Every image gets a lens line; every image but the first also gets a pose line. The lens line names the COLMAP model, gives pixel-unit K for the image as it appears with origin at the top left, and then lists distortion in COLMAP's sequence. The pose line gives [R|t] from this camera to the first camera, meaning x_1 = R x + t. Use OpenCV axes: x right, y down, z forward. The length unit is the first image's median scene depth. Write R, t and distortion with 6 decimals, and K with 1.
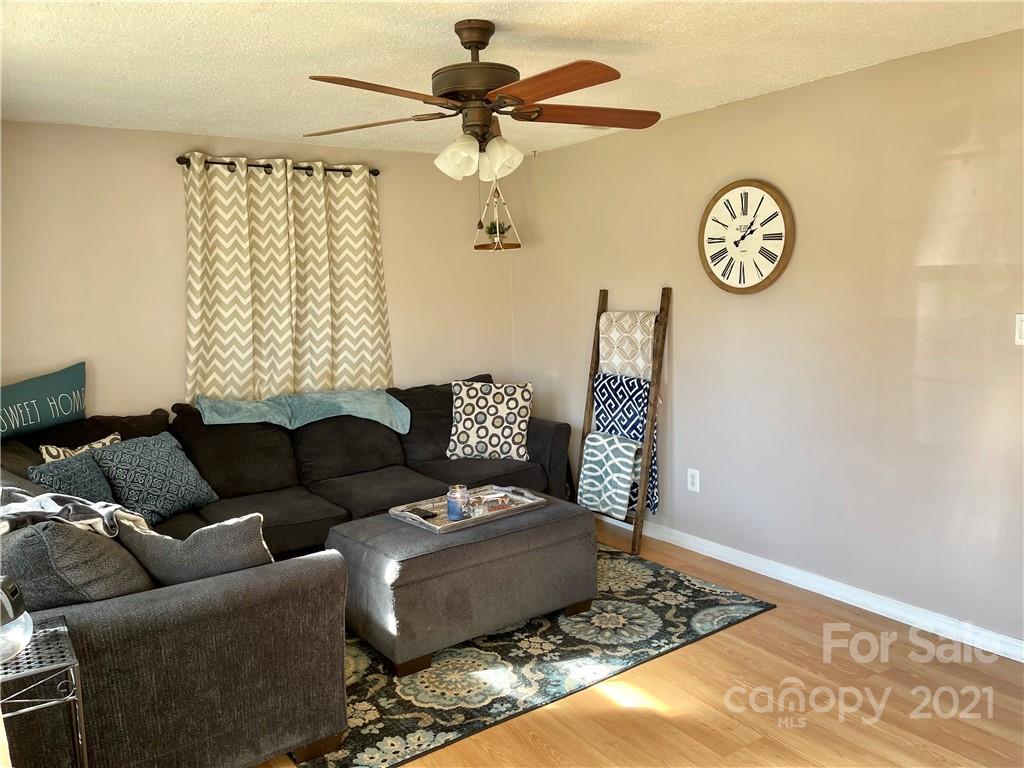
lens RADIAL K [[764.6, 0, 507.6], [0, 764.6, 384.7], [0, 0, 1]] dist [0.069200, -0.065182]
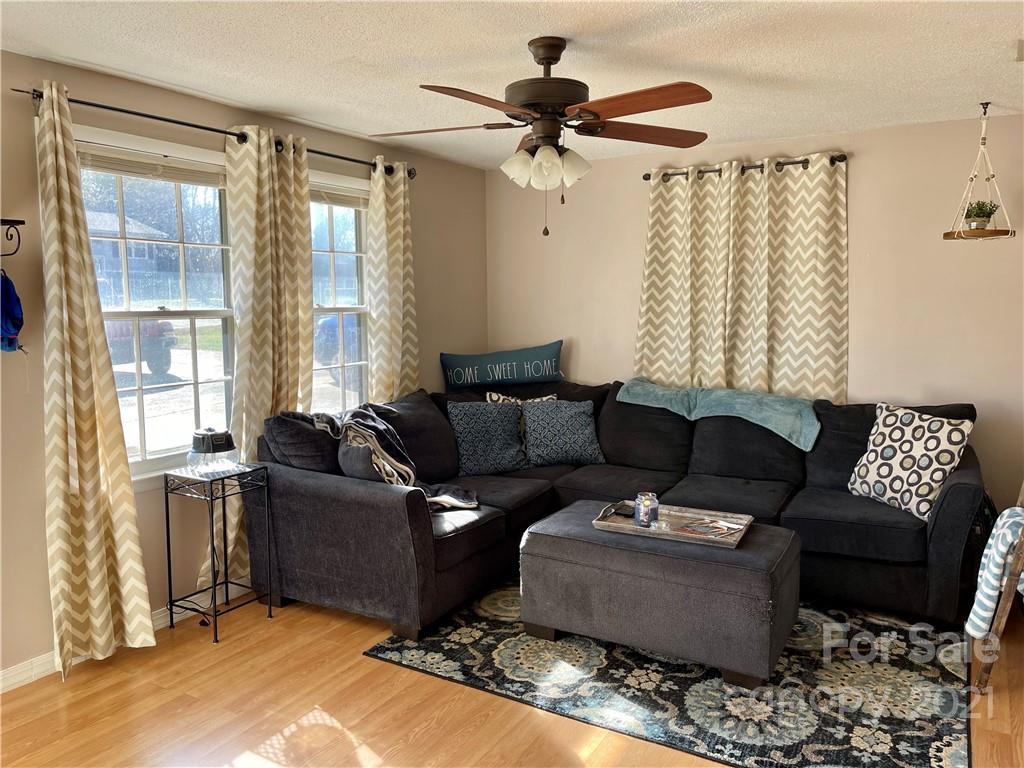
lens RADIAL K [[764.6, 0, 517.2], [0, 764.6, 384.6], [0, 0, 1]] dist [0.069200, -0.065182]
pose [[0.430984, 0.133421, -0.892442, 0.641331], [-0.124785, 0.988319, 0.087493, -0.061664], [0.893690, 0.073655, 0.442598, 0.367161]]
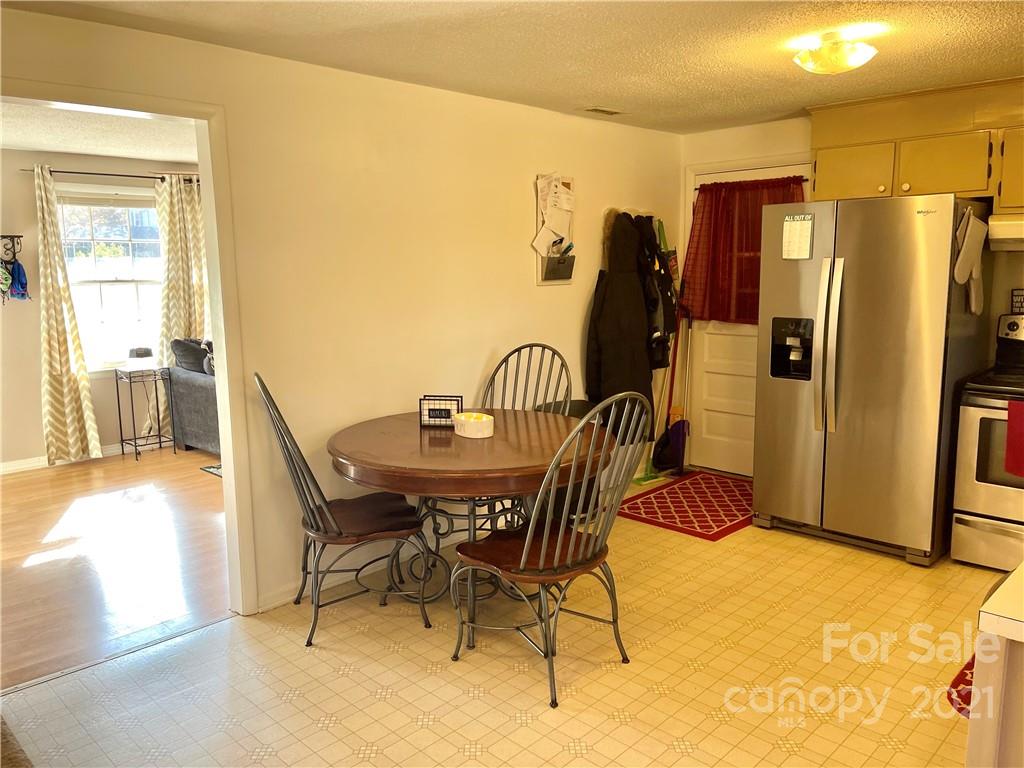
lens RADIAL K [[764.6, 0, 512.8], [0, 764.6, 372.0], [0, 0, 1]] dist [0.069200, -0.065182]
pose [[0.214317, 0.167376, -0.962317, 1.426248], [-0.122928, 0.981997, 0.143422, -0.160385], [0.968998, 0.087558, 0.231034, 0.838365]]
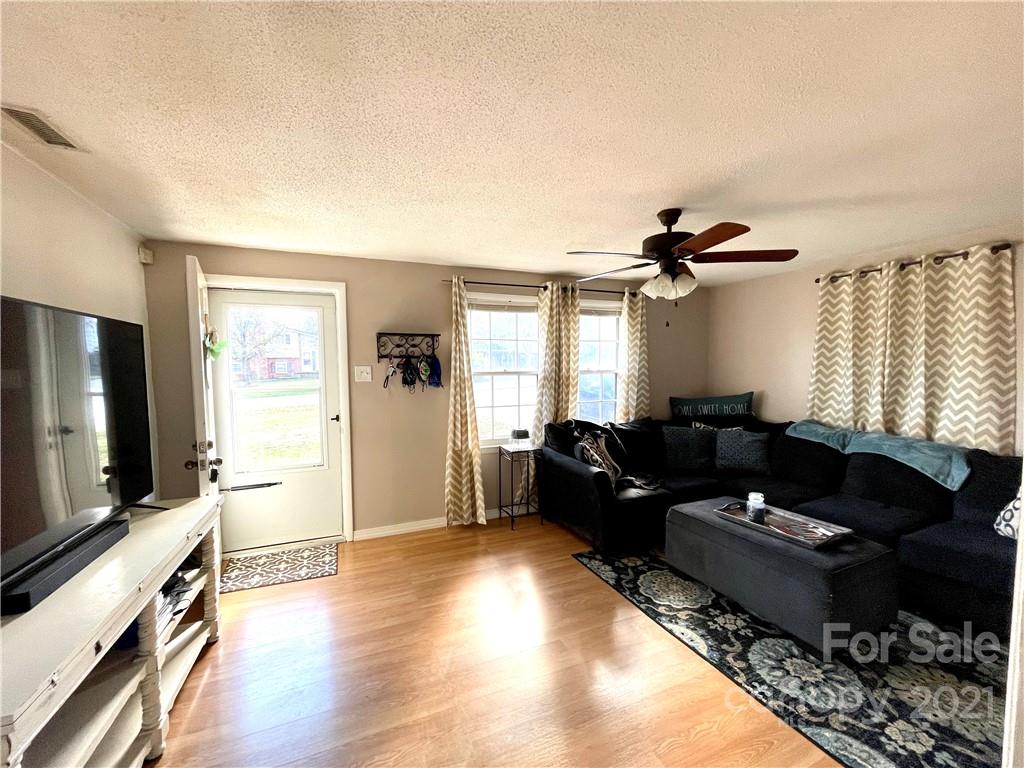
lens RADIAL K [[412.7, 0, 513.3], [0, 412.7, 391.1], [0, 0, 1]] dist [0.000549, -0.000019]
pose [[-0.184851, 0.093981, -0.978263, 0.669550], [-0.111981, 0.986920, 0.115972, -0.090078], [0.976366, 0.130984, -0.171909, 0.596278]]
